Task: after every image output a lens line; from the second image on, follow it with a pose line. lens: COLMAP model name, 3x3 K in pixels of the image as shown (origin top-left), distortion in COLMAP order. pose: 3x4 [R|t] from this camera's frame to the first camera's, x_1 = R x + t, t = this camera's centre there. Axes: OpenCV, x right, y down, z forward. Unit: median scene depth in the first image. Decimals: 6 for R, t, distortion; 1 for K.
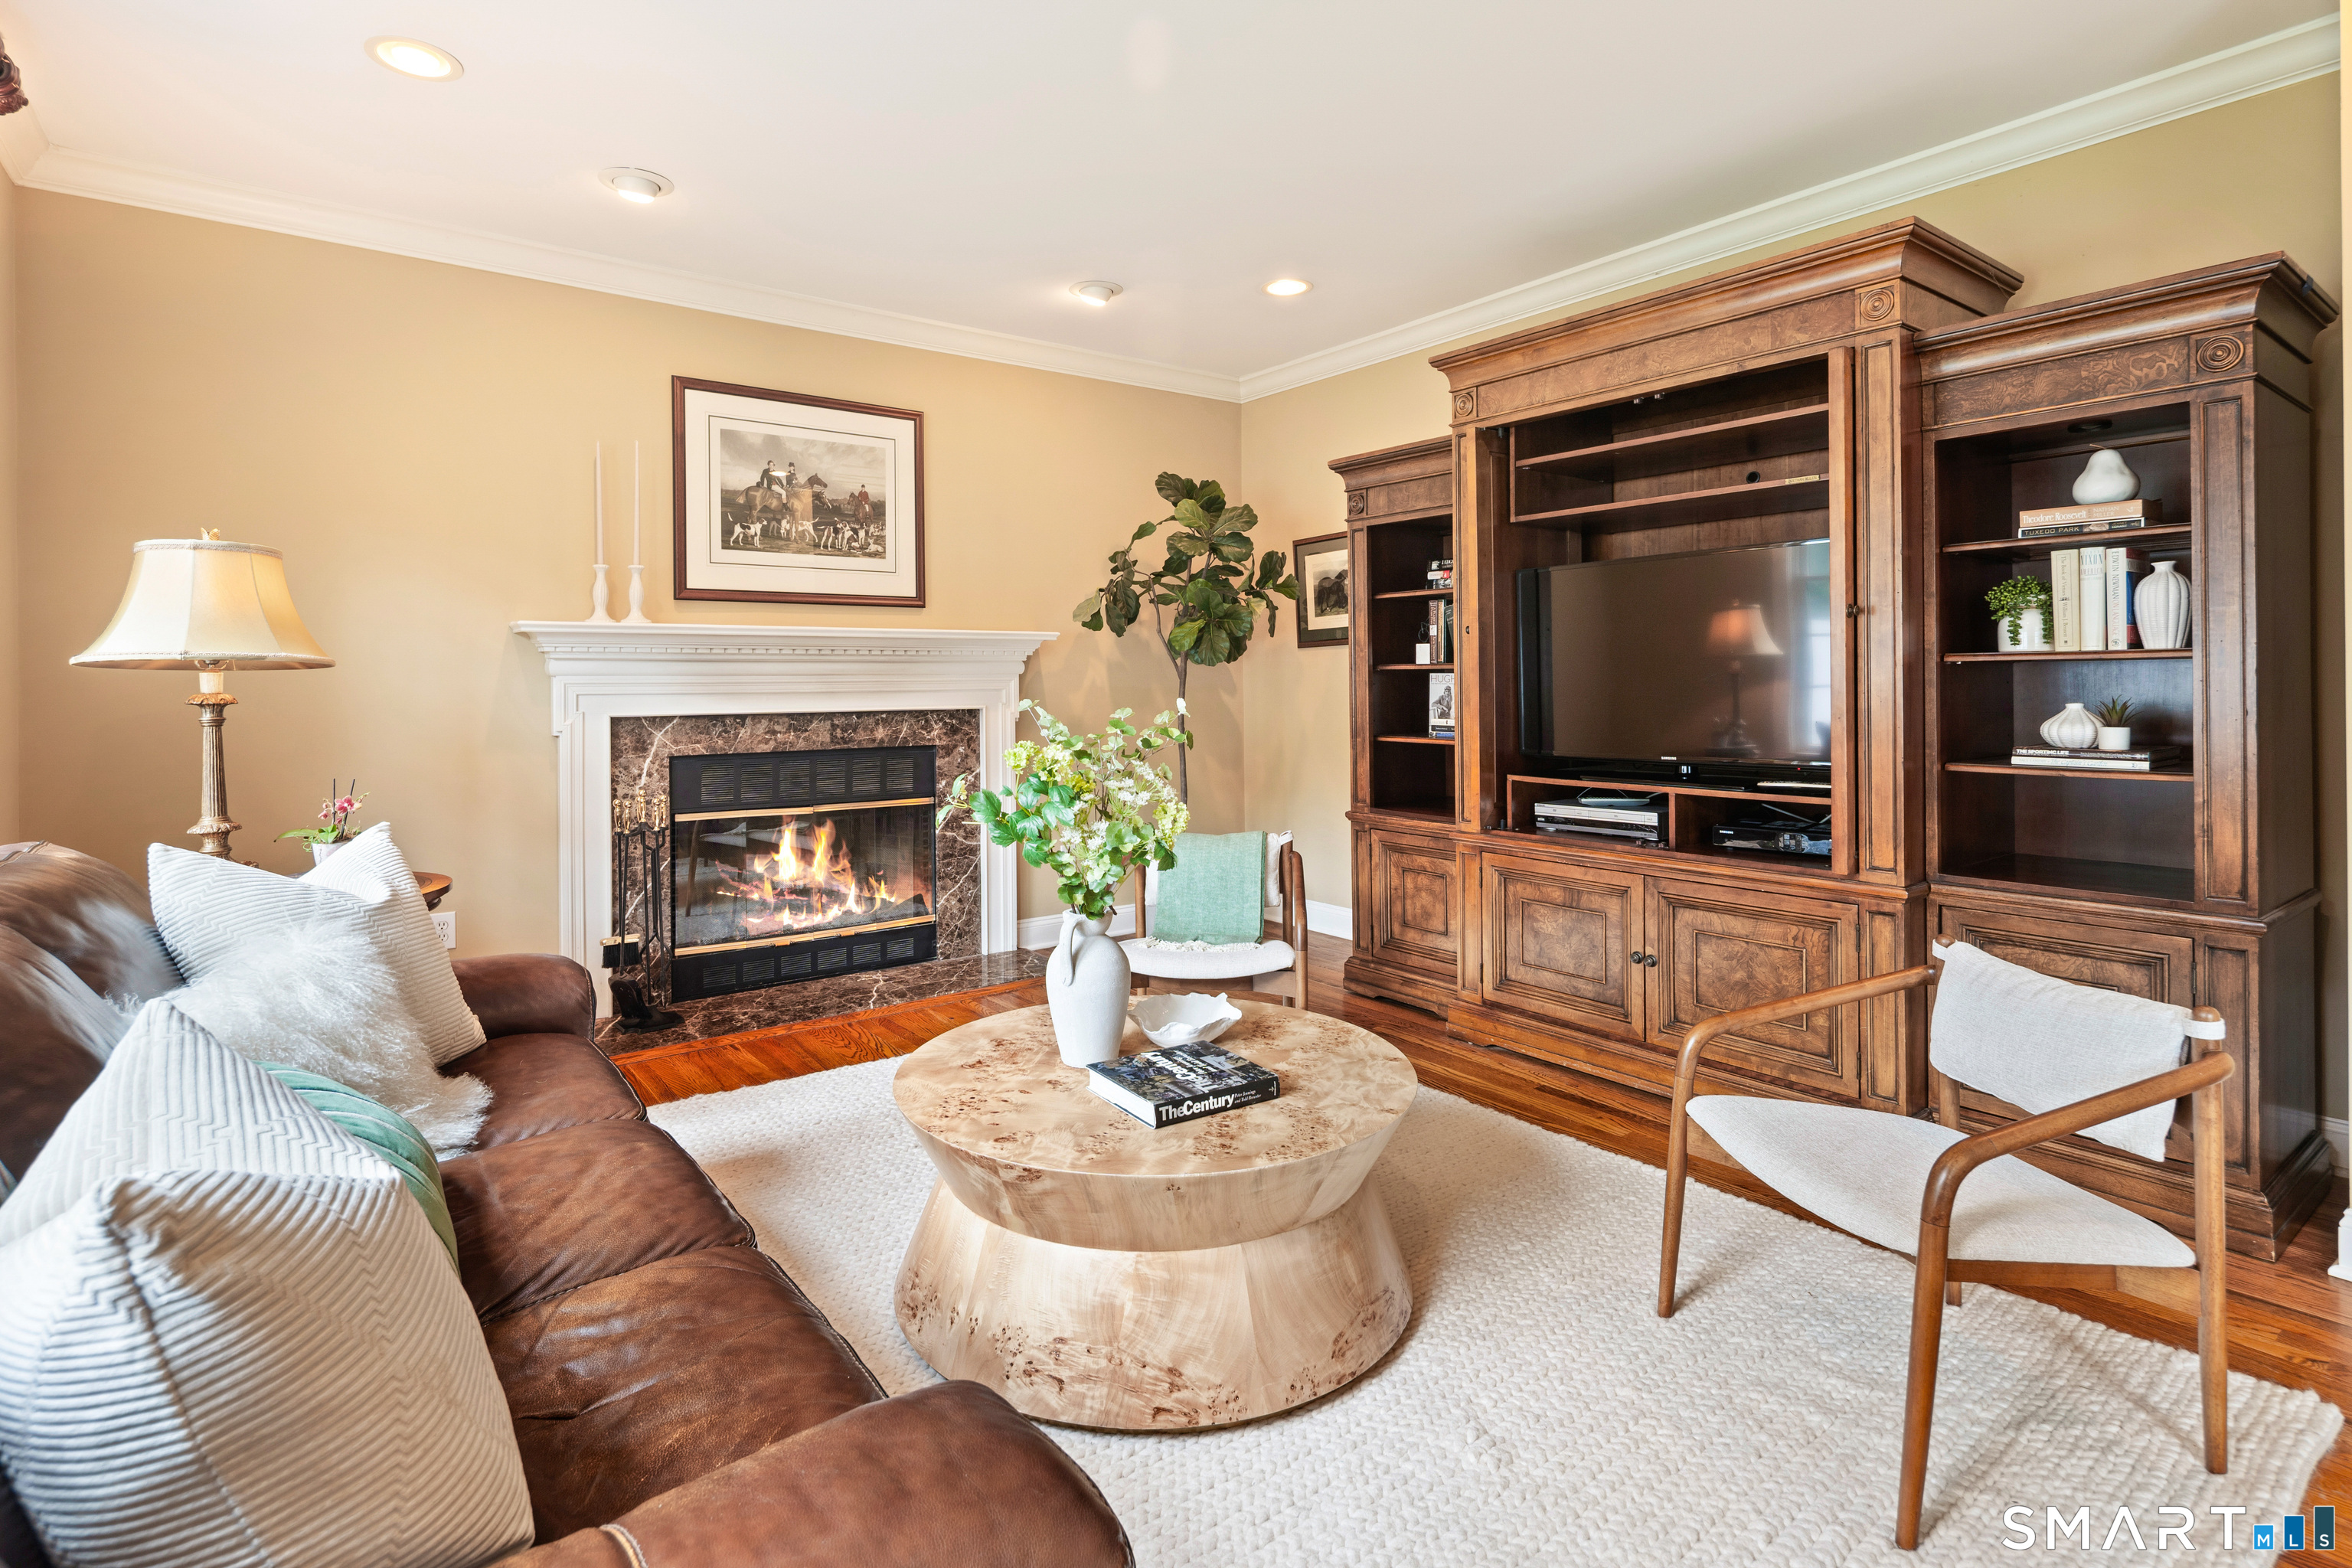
lens RADIAL K [[1174.0, 0, 1192.8], [0, 1174.0, 682.8], [0, 0, 1]] dist [0.002051, -0.001196]
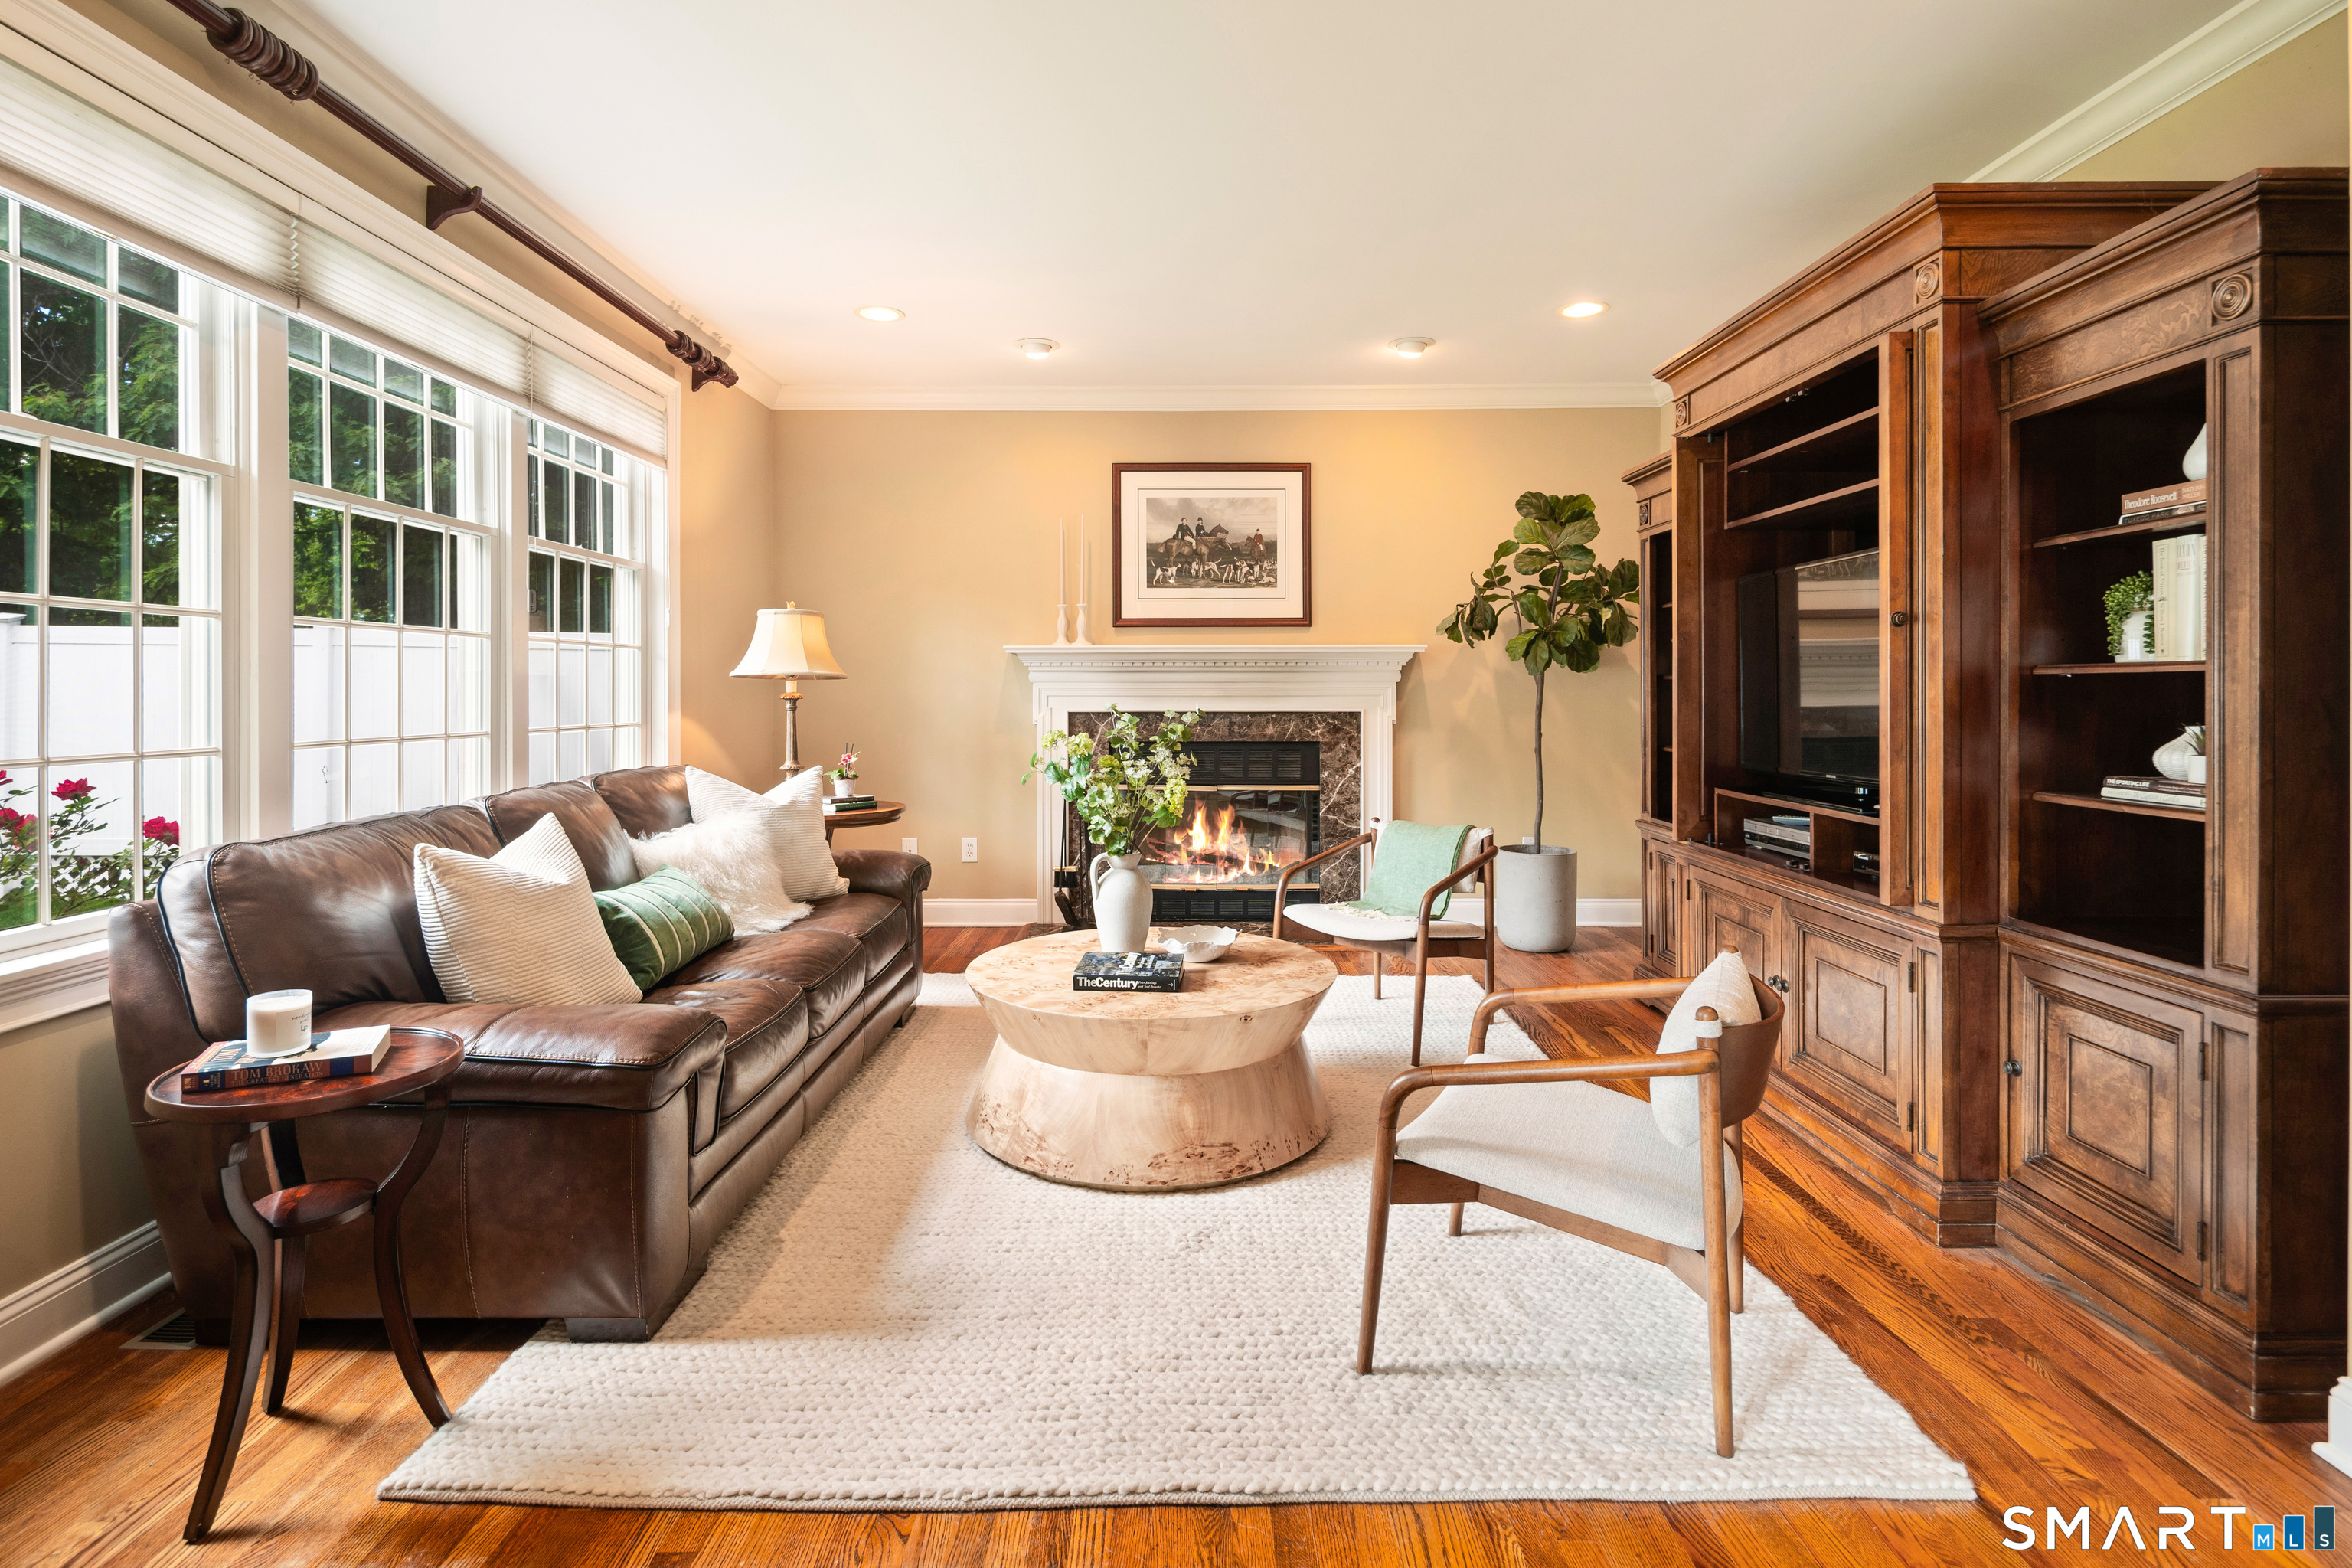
lens RADIAL K [[1174.0, 0, 1155.0], [0, 1174.0, 696.7], [0, 0, 1]] dist [0.002051, -0.001196]
pose [[0.792127, 0.011327, -0.610251, 0.427209], [-0.006134, 0.999925, 0.010597, -0.004538], [0.610326, -0.004651, 0.792137, -0.052636]]
